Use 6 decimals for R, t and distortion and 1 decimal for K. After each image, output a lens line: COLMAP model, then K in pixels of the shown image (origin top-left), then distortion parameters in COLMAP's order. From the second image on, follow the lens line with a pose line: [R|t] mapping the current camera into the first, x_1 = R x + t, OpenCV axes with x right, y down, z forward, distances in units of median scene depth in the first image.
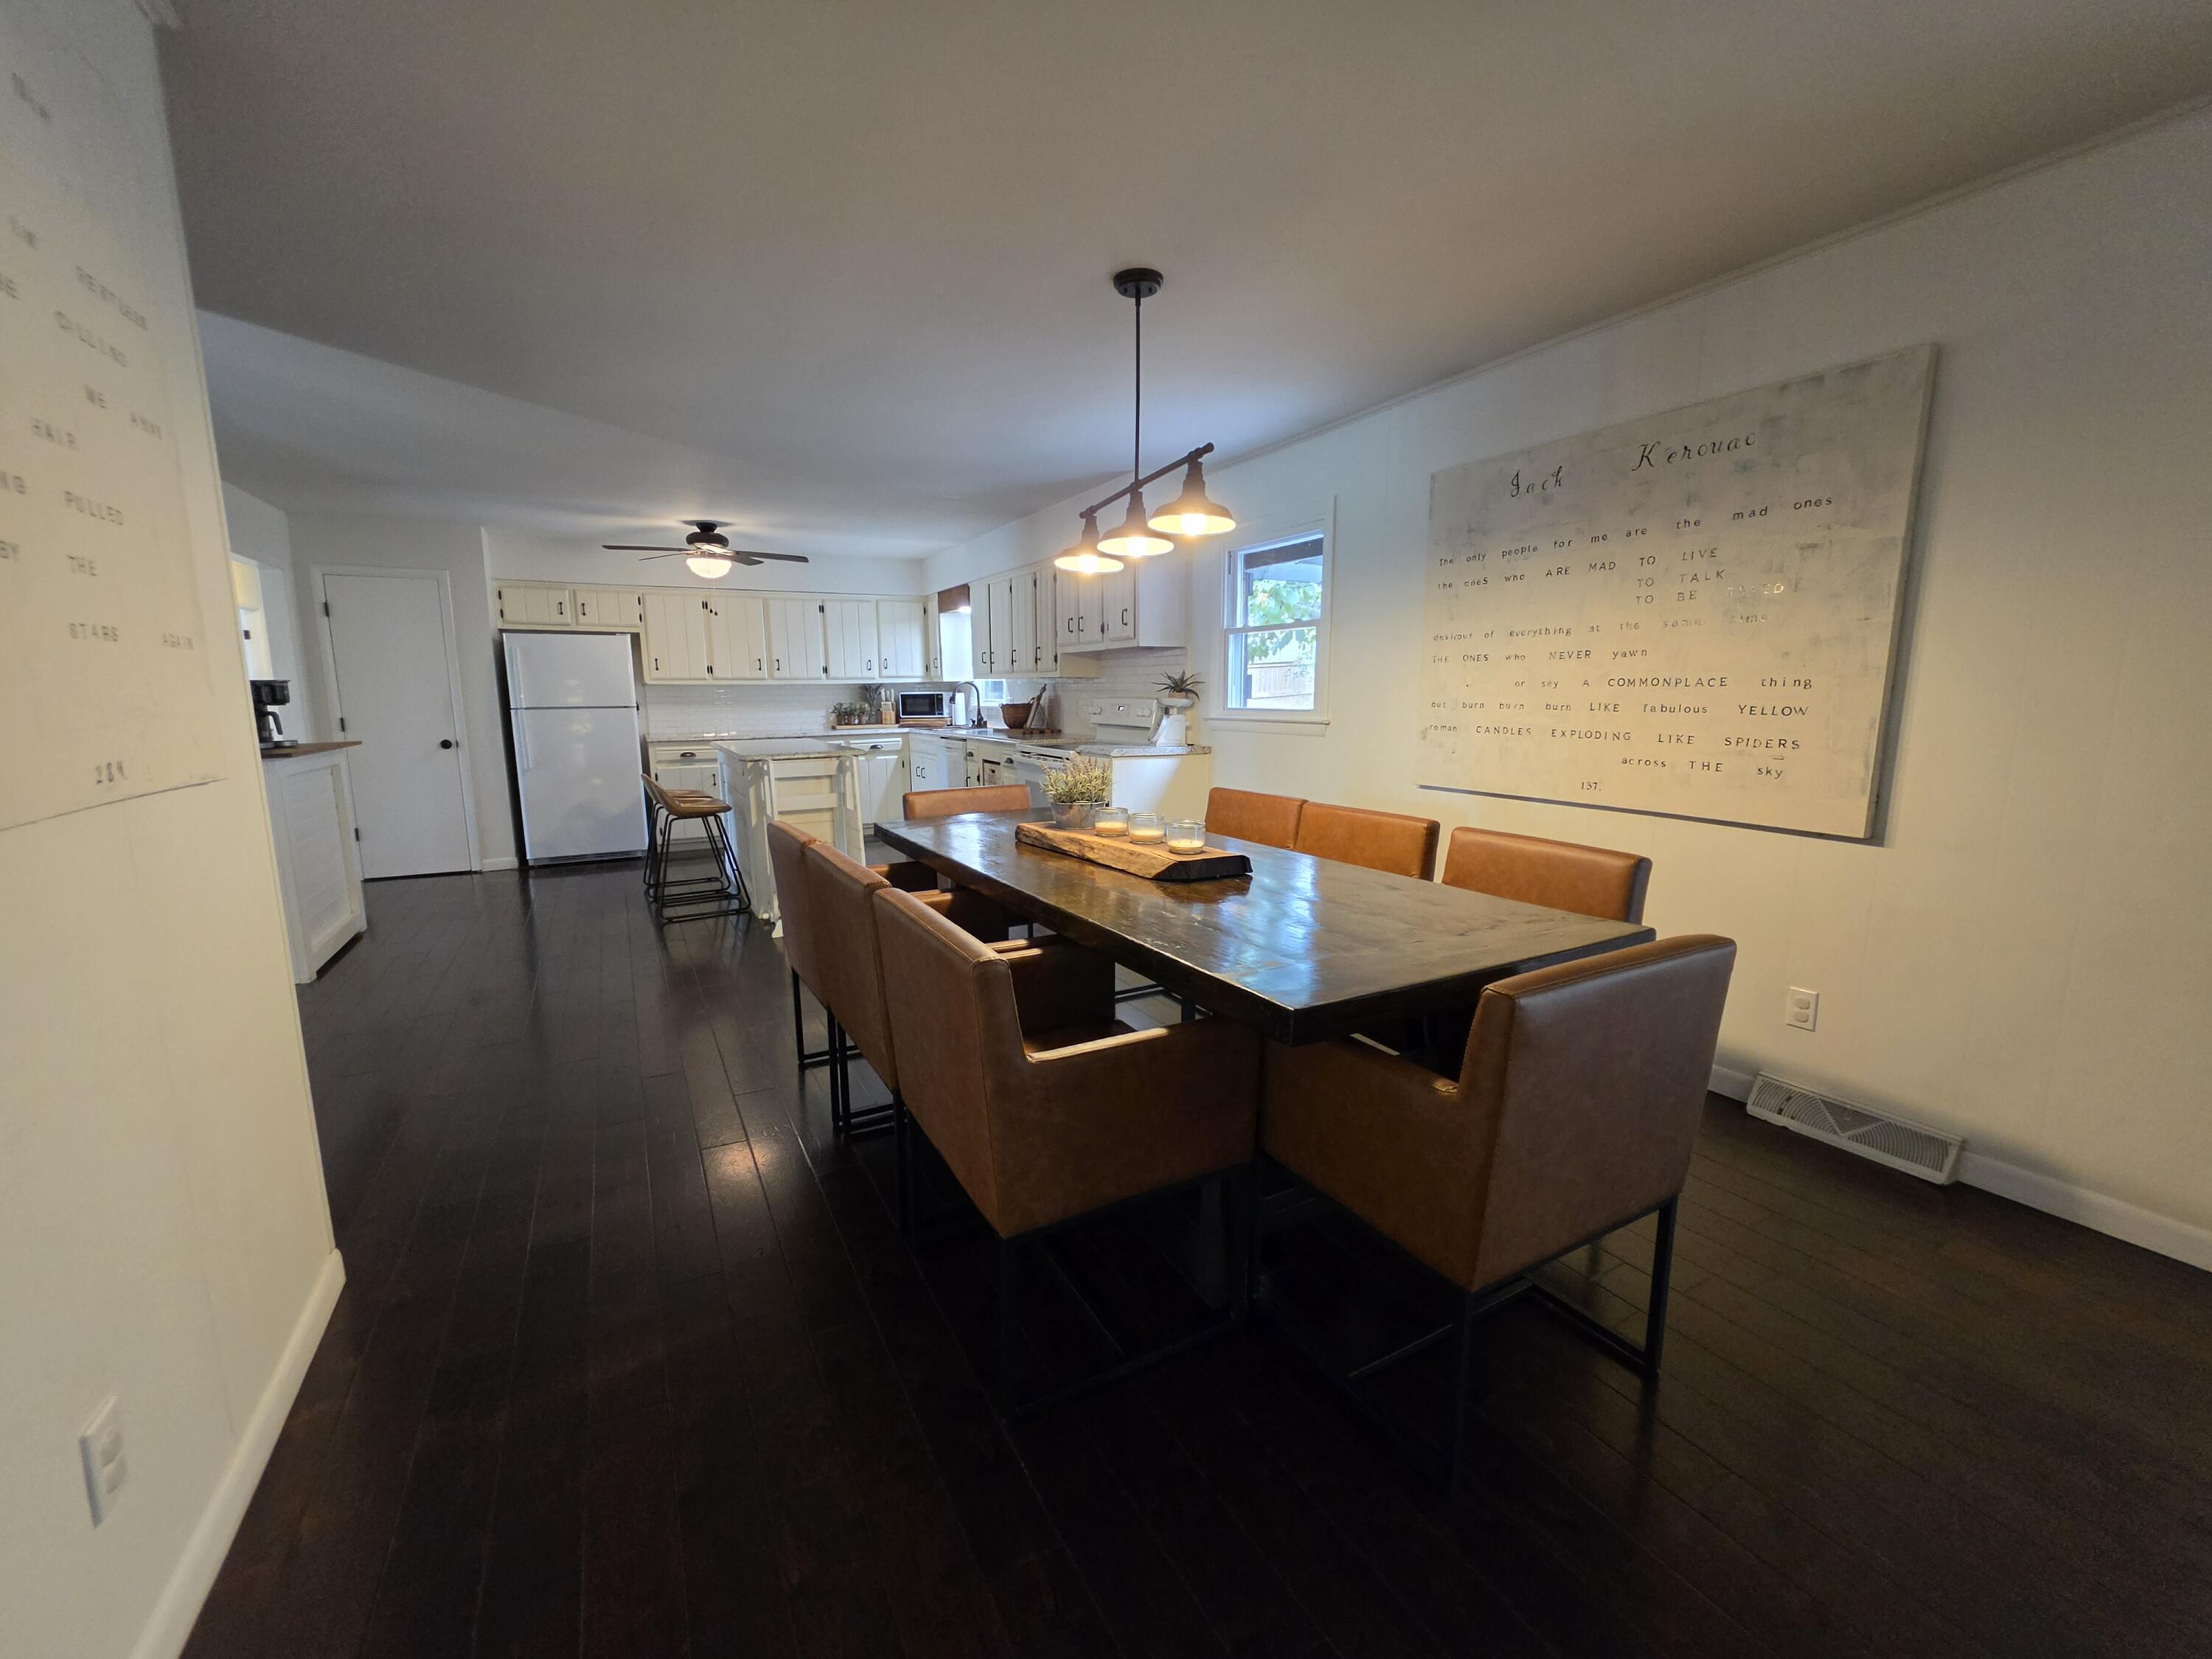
lens RADIAL K [[888.7, 0, 1101.3], [0, 888.7, 828.3], [0, 0, 1]] dist [0.000221, -0.001281]
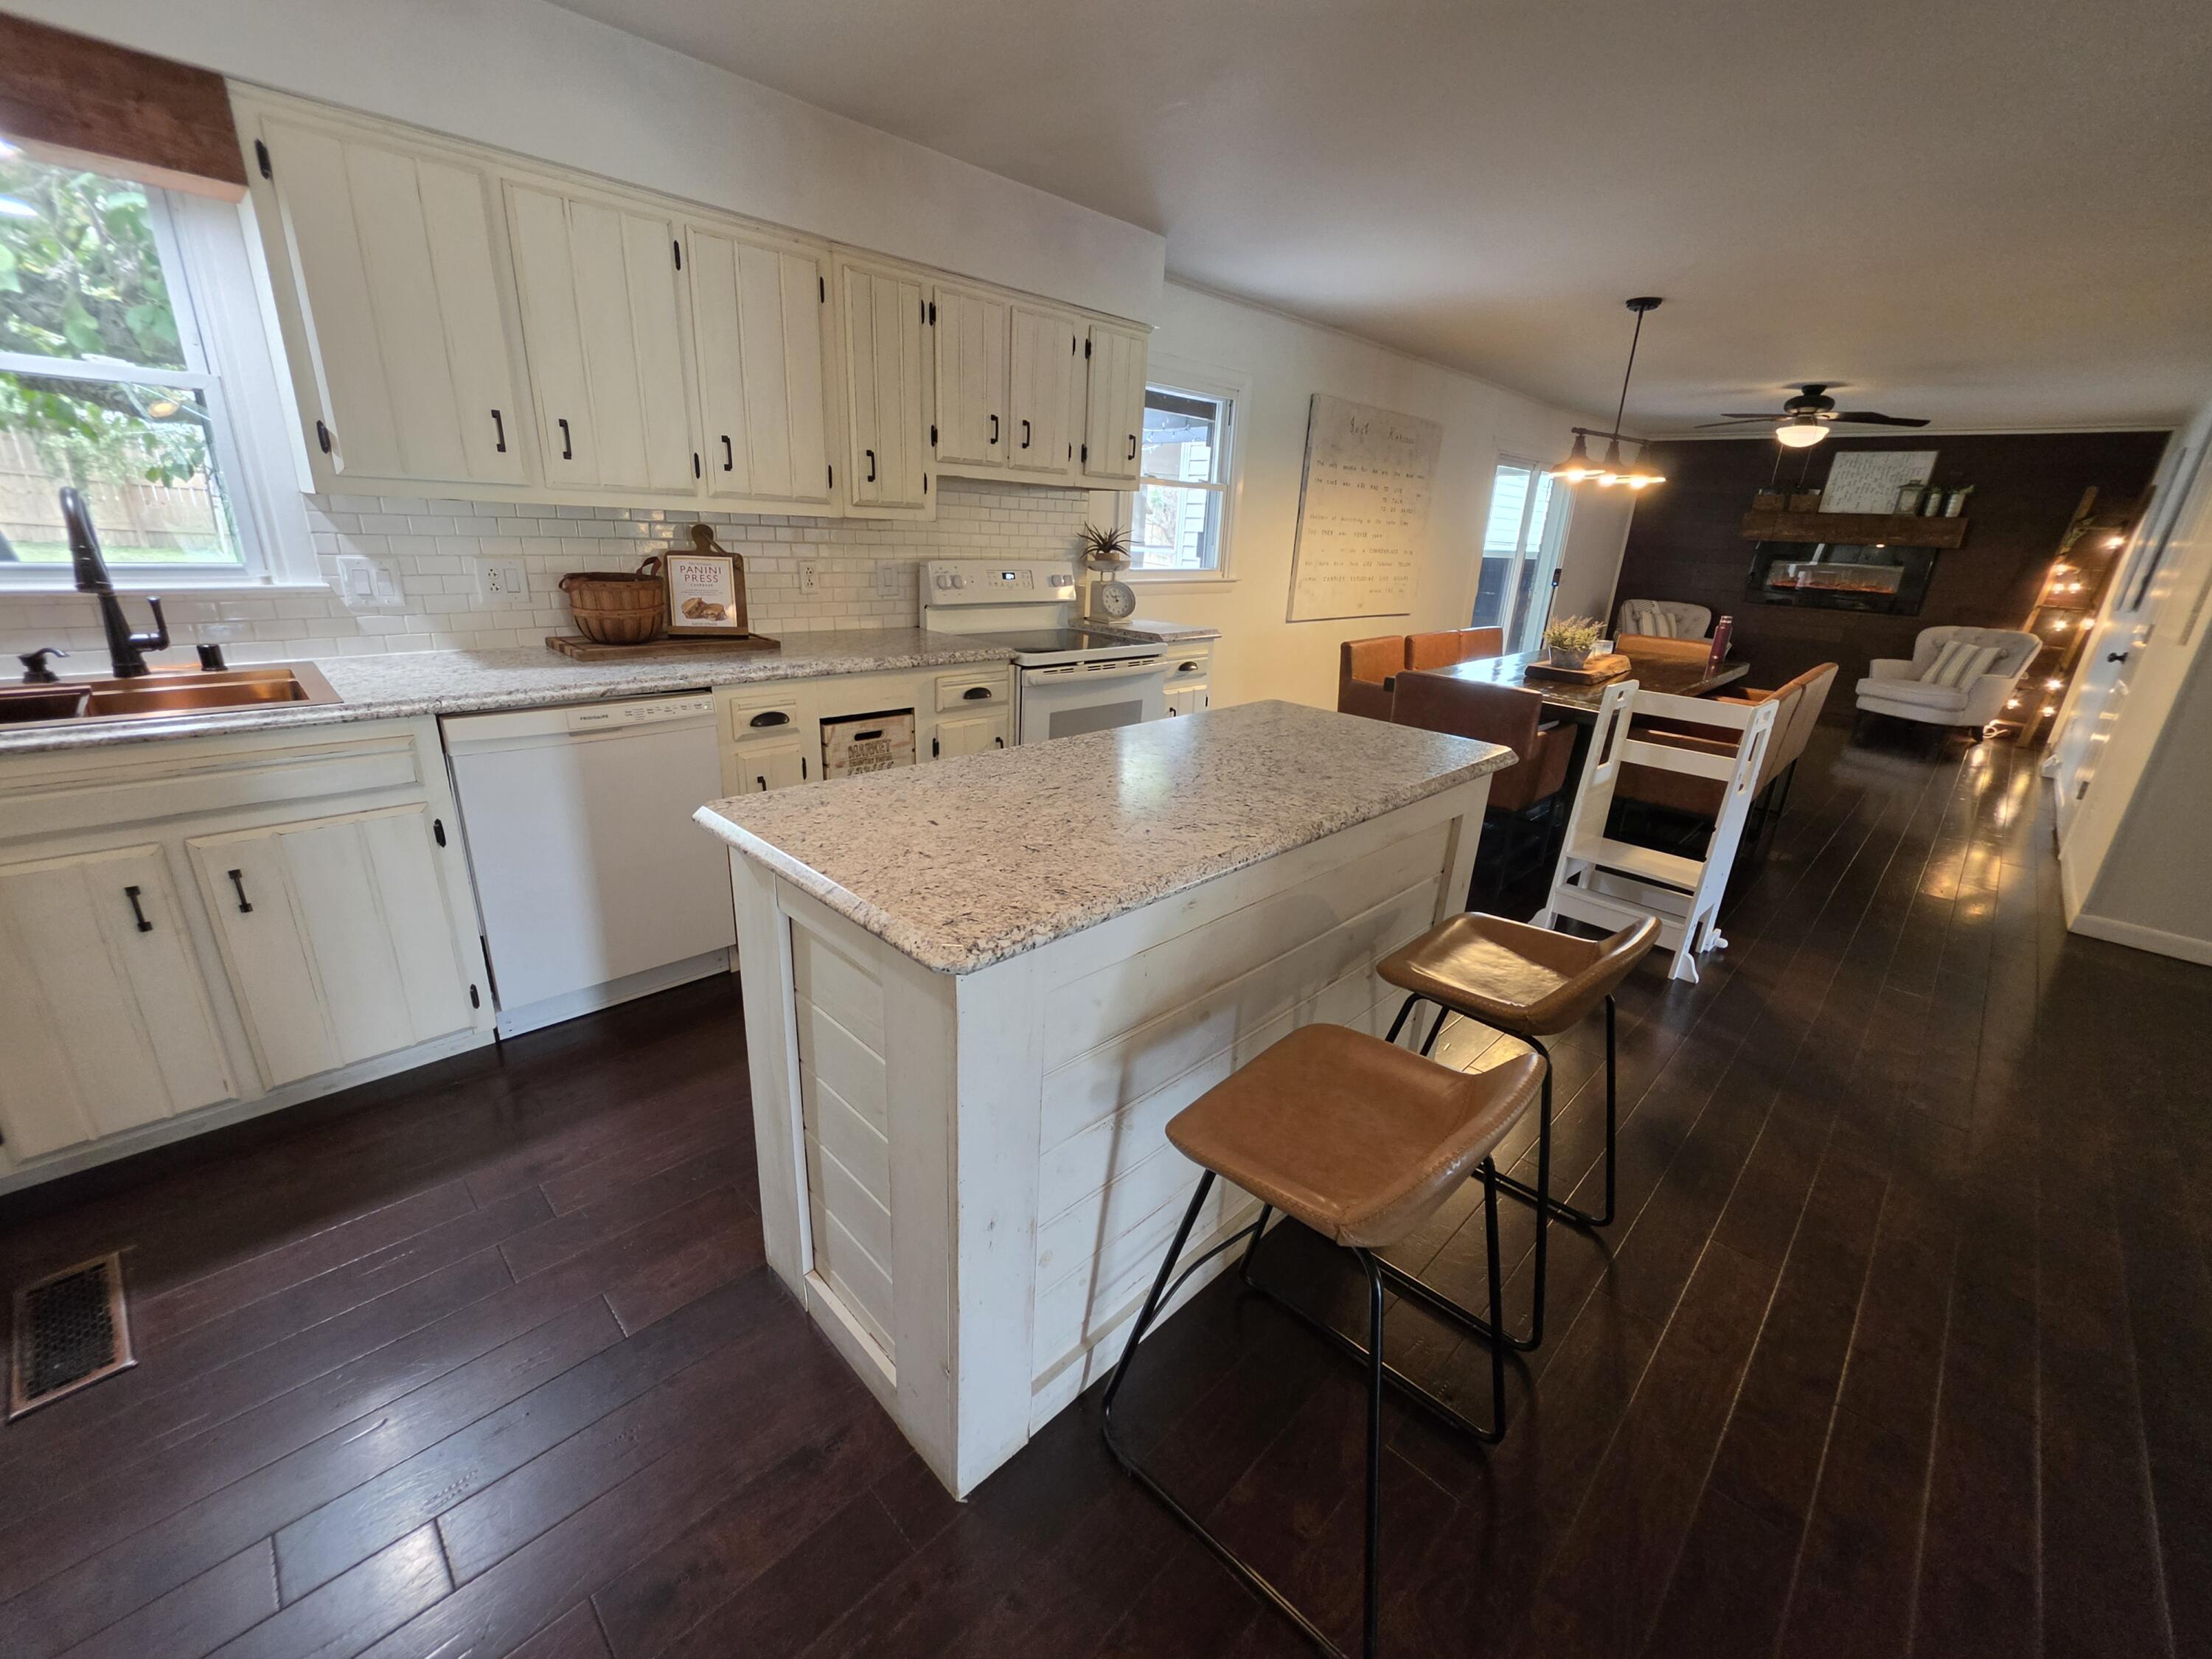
lens RADIAL K [[888.7, 0, 1103.5], [0, 888.7, 833.4], [0, 0, 1]] dist [0.000221, -0.001281]
pose [[-0.282014, -0.320345, 0.904349, -0.470101], [0.107005, 0.926226, 0.361463, -0.136536], [-0.953424, 0.198708, -0.226930, 0.812335]]
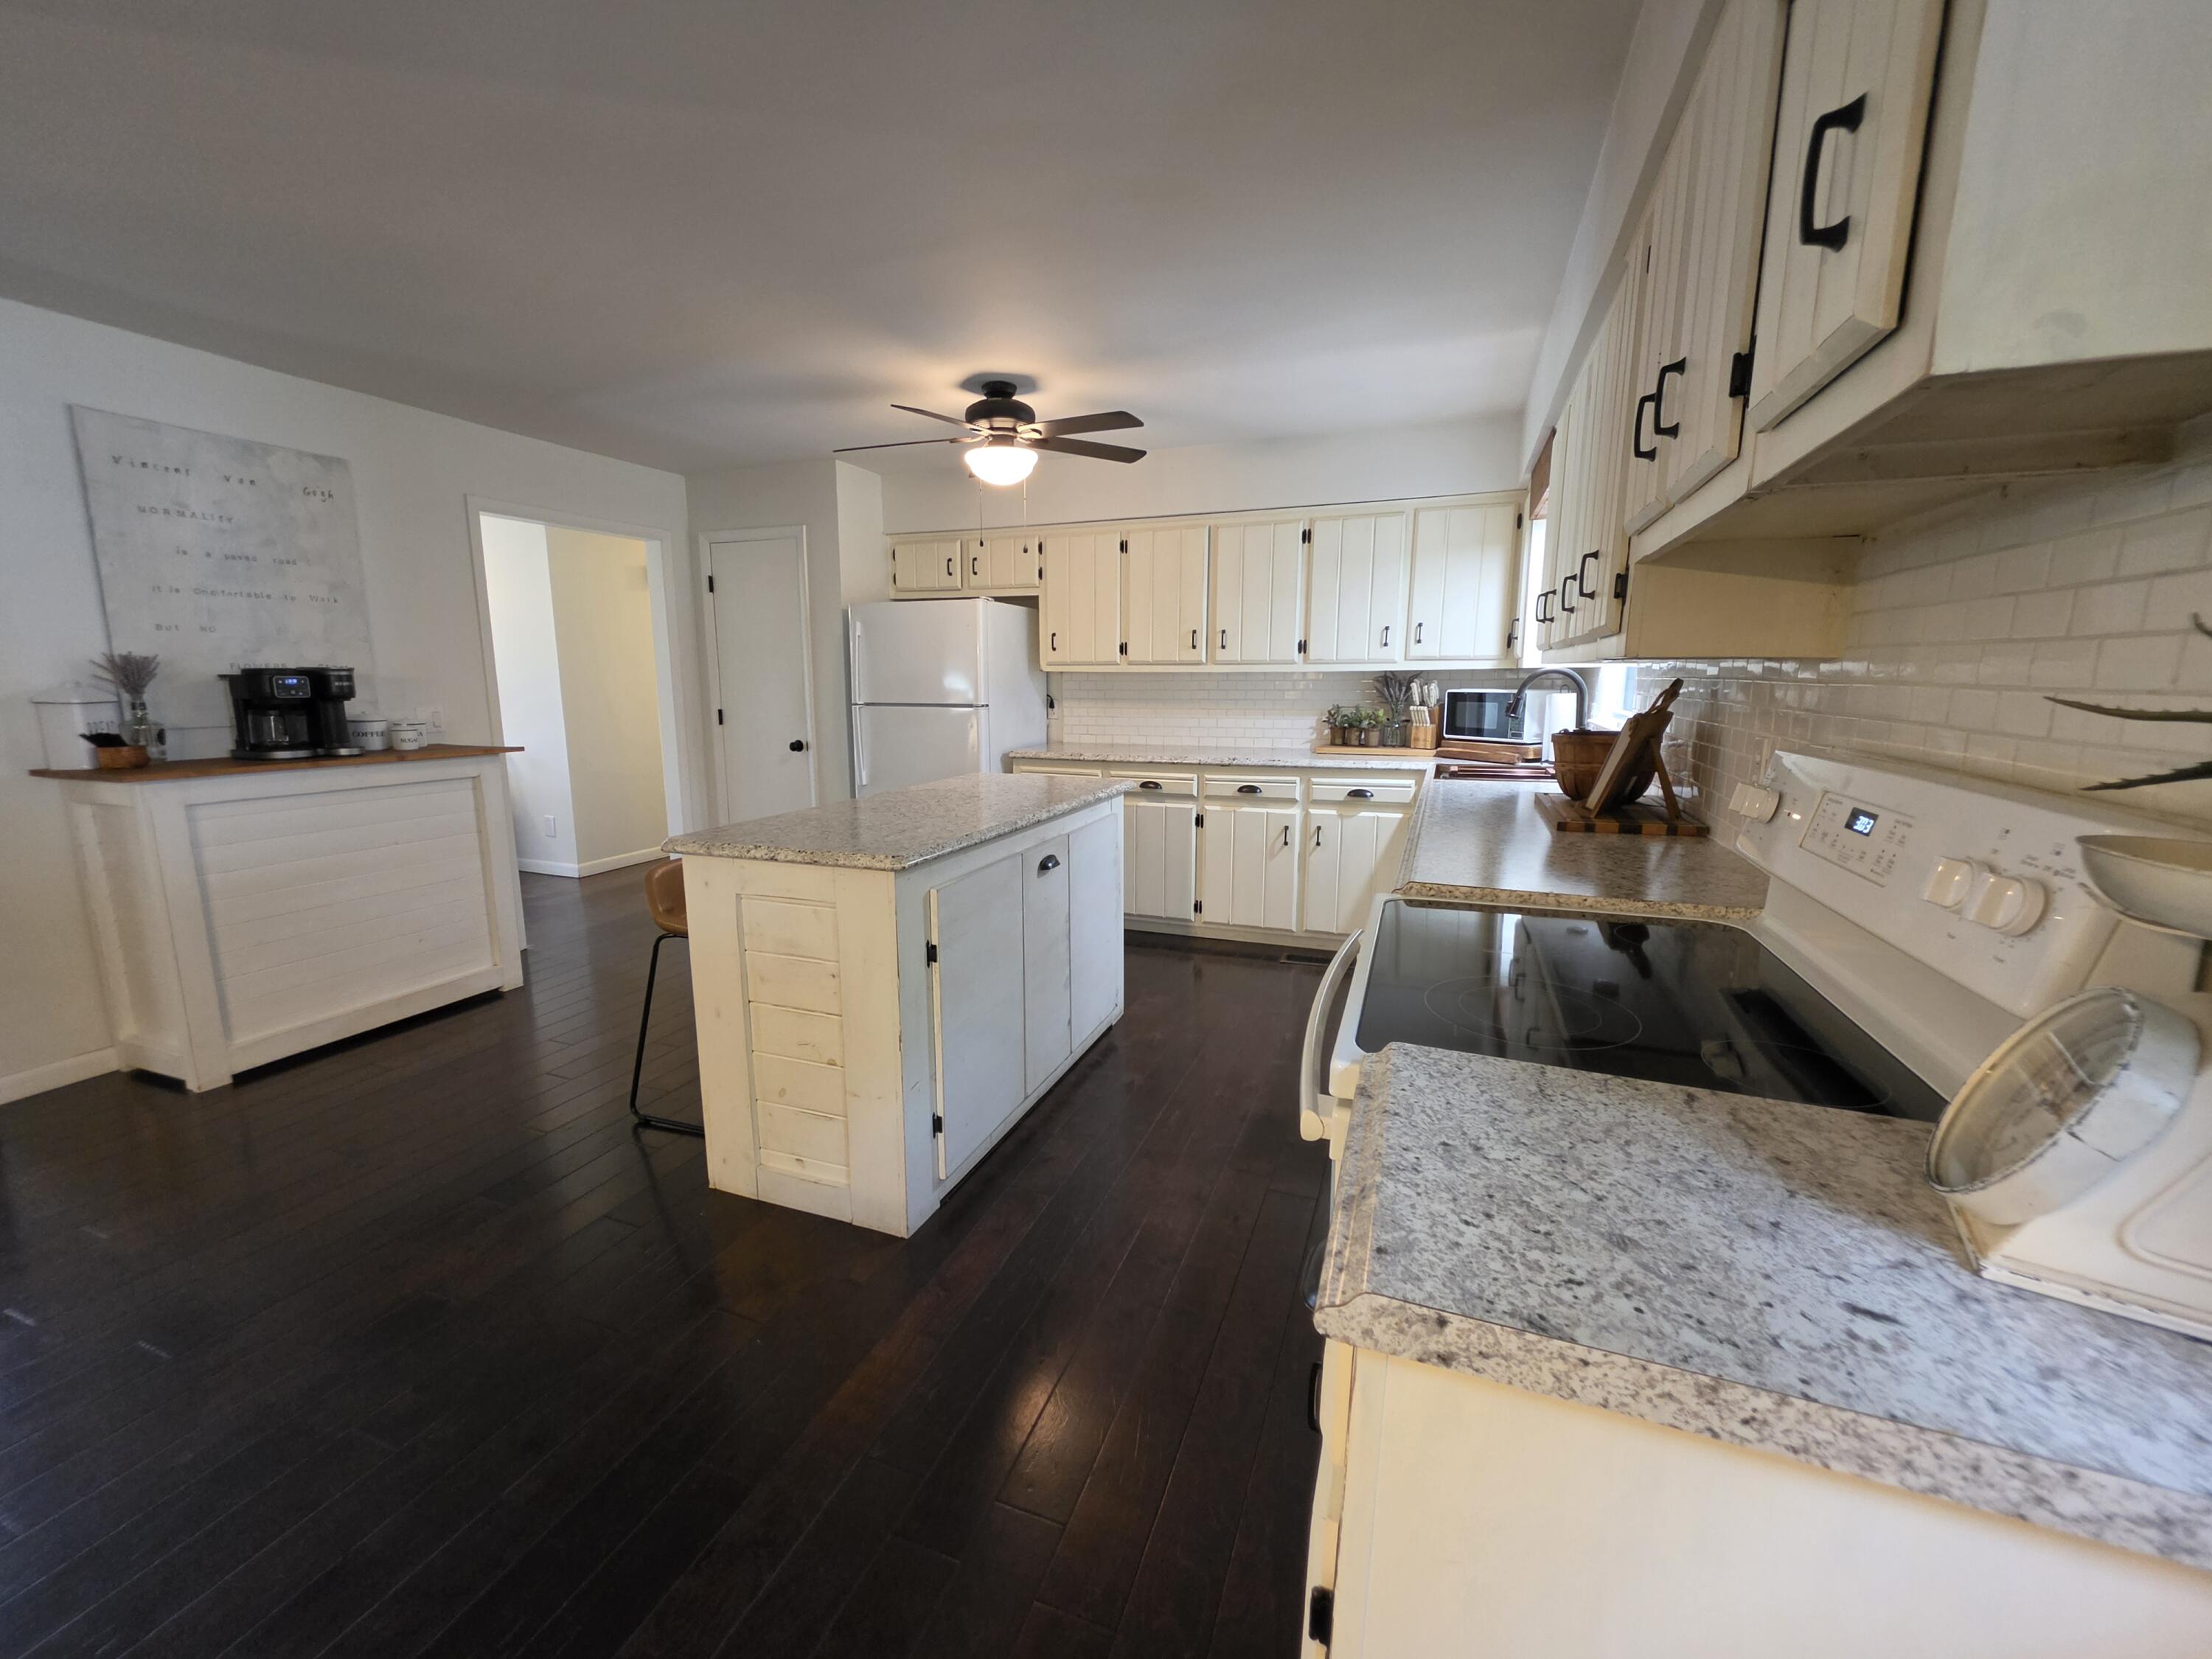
lens RADIAL K [[888.7, 0, 1098.0], [0, 888.7, 828.9], [0, 0, 1]] dist [0.000221, -0.001281]
pose [[0.643424, 0.137457, -0.753068, 0.043378], [-0.124570, 0.989435, 0.074168, -0.091585], [0.755307, 0.046088, 0.653749, 0.550020]]
